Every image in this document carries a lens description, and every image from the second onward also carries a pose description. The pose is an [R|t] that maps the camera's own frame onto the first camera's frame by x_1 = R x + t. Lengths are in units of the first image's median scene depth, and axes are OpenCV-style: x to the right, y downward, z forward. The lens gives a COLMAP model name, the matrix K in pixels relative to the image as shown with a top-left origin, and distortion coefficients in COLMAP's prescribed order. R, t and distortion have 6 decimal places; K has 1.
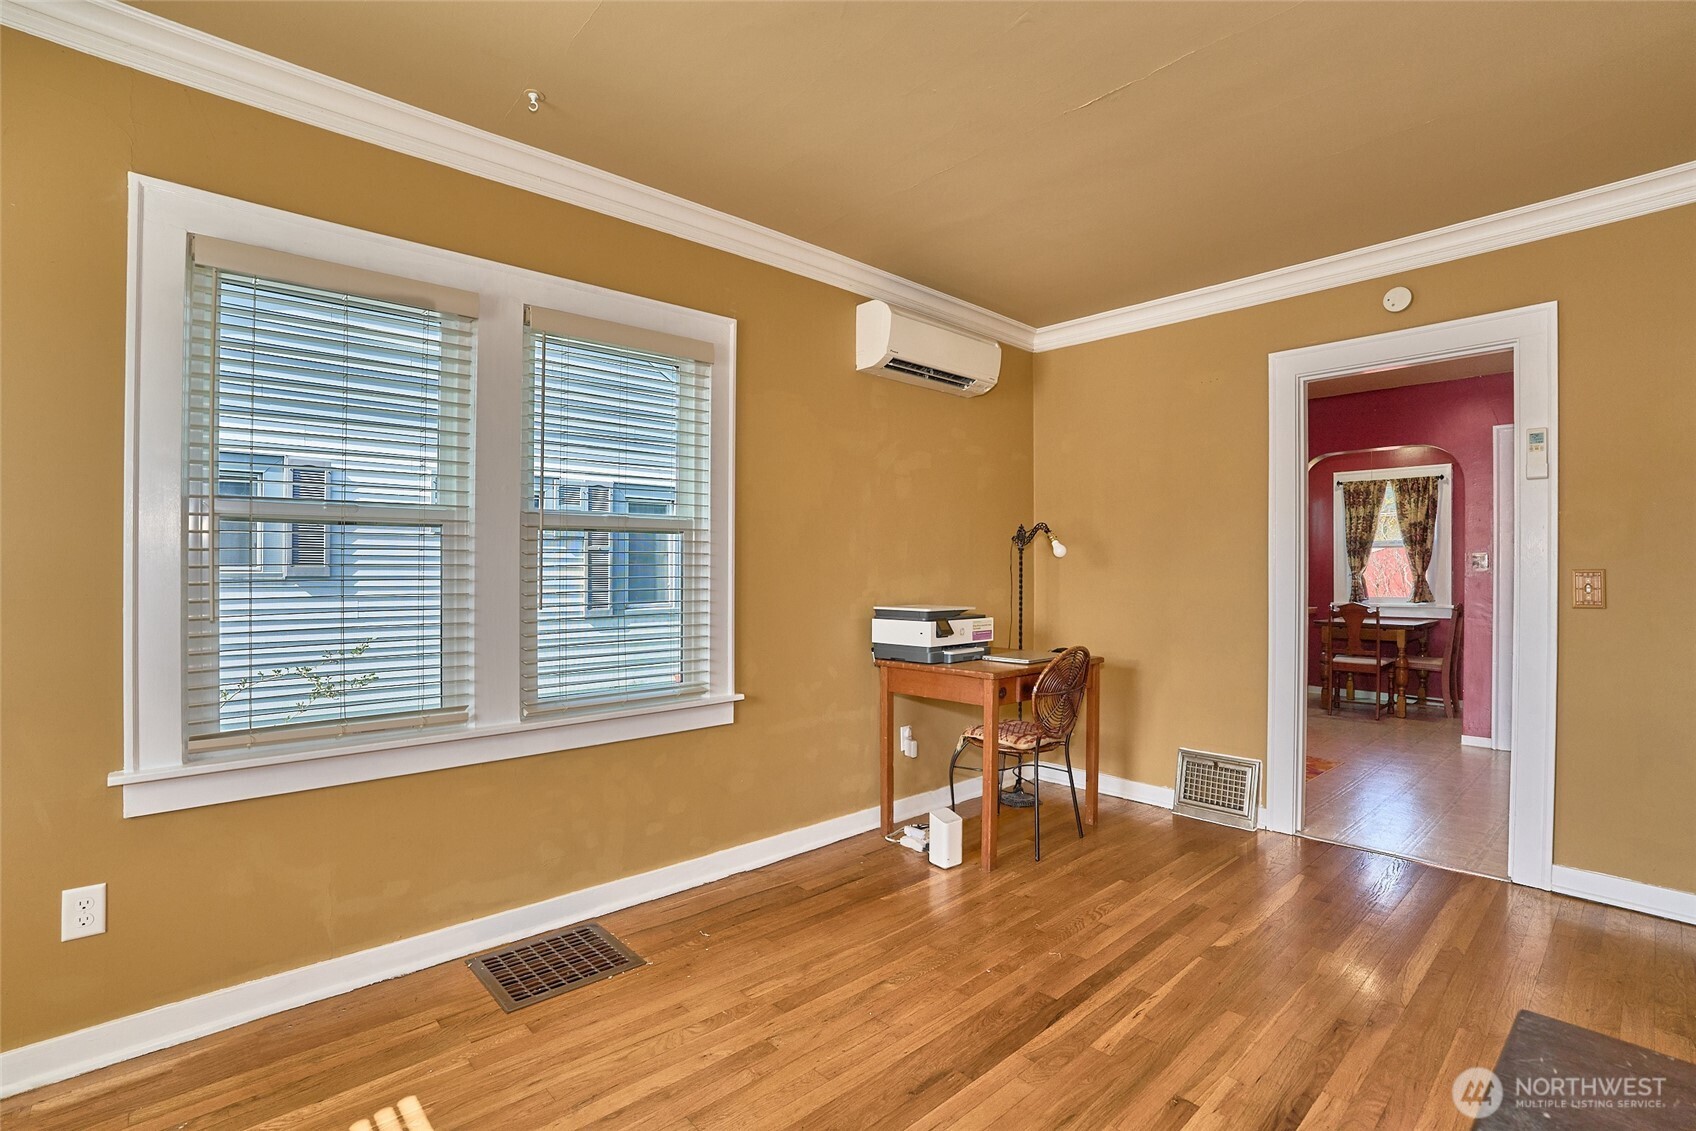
lens RADIAL K [[797.5, 0, 848.0], [0, 797.5, 565.5], [0, 0, 1]] dist [-0.044334, 0.000691]
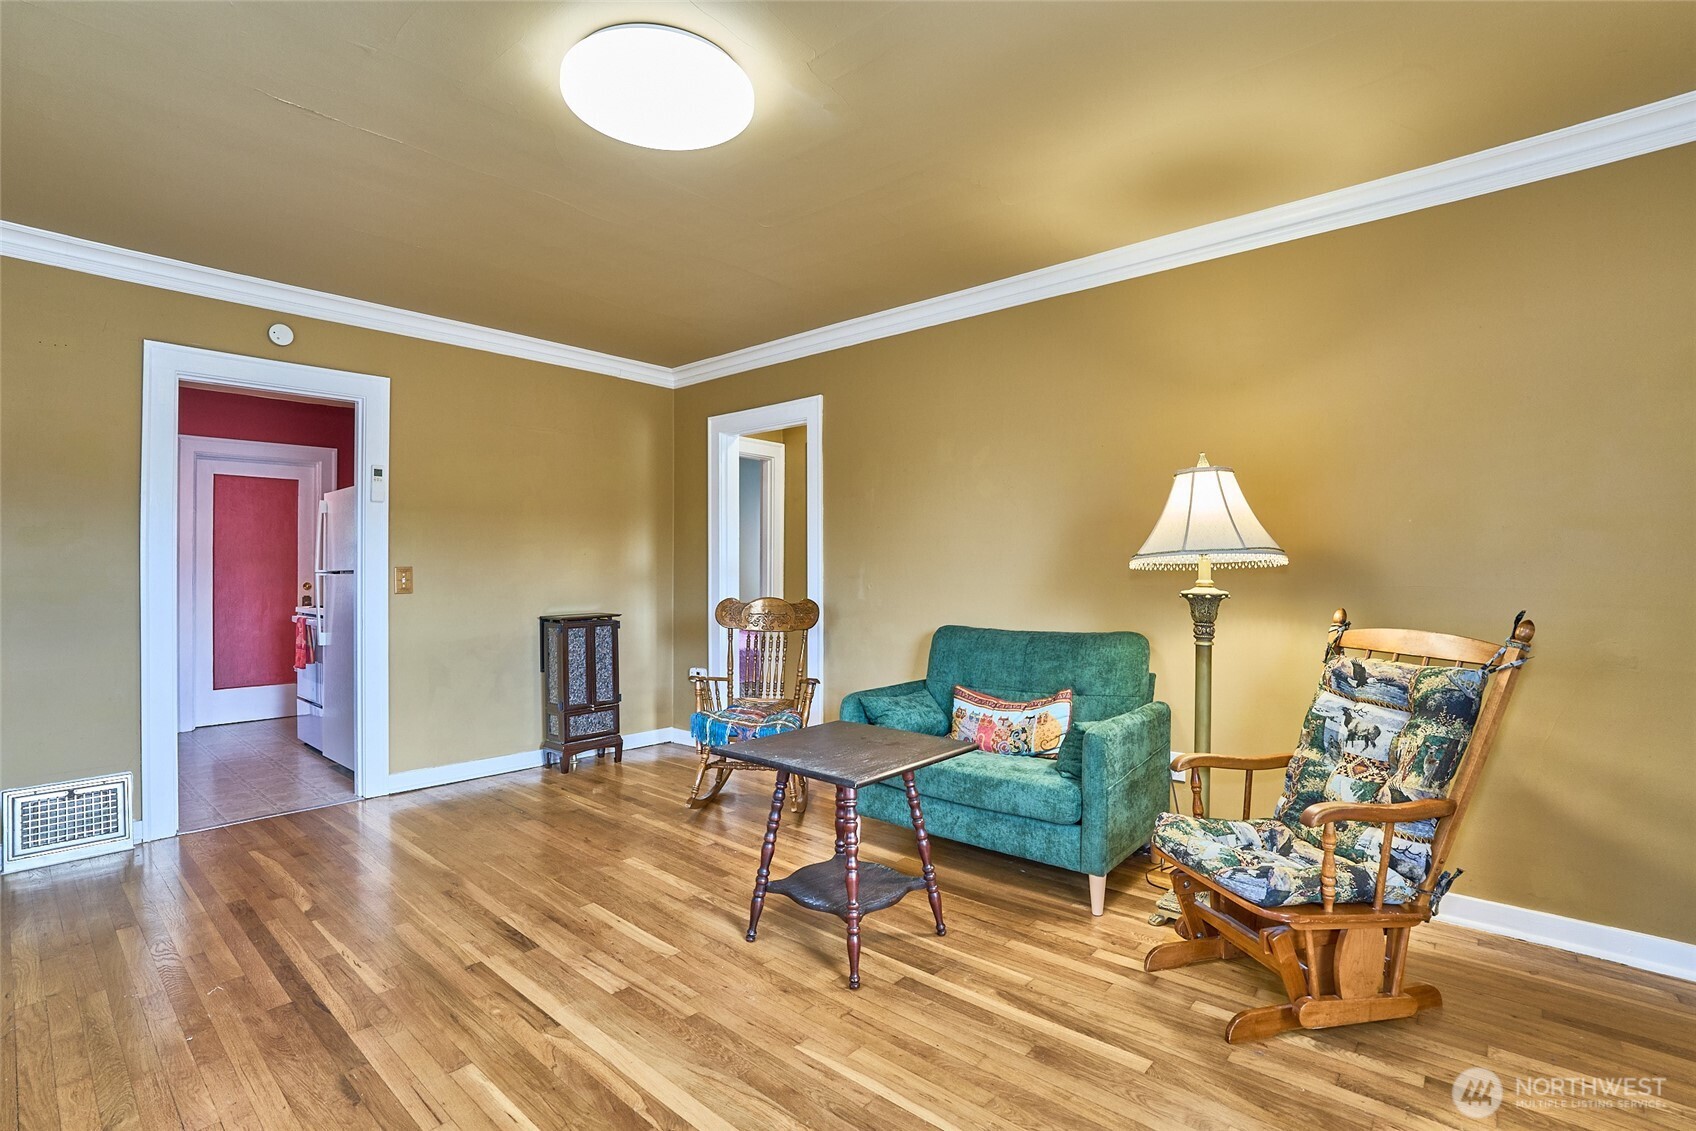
lens RADIAL K [[831.4, 0, 848.0], [0, 831.4, 565.5], [0, 0, 1]] dist [-0.014345, -0.000255]
pose [[-0.148104, 0.005113, 0.988959, -0.713563], [-0.002624, 0.999981, -0.005563, 0.007433], [-0.988968, -0.003419, -0.148087, 0.383287]]
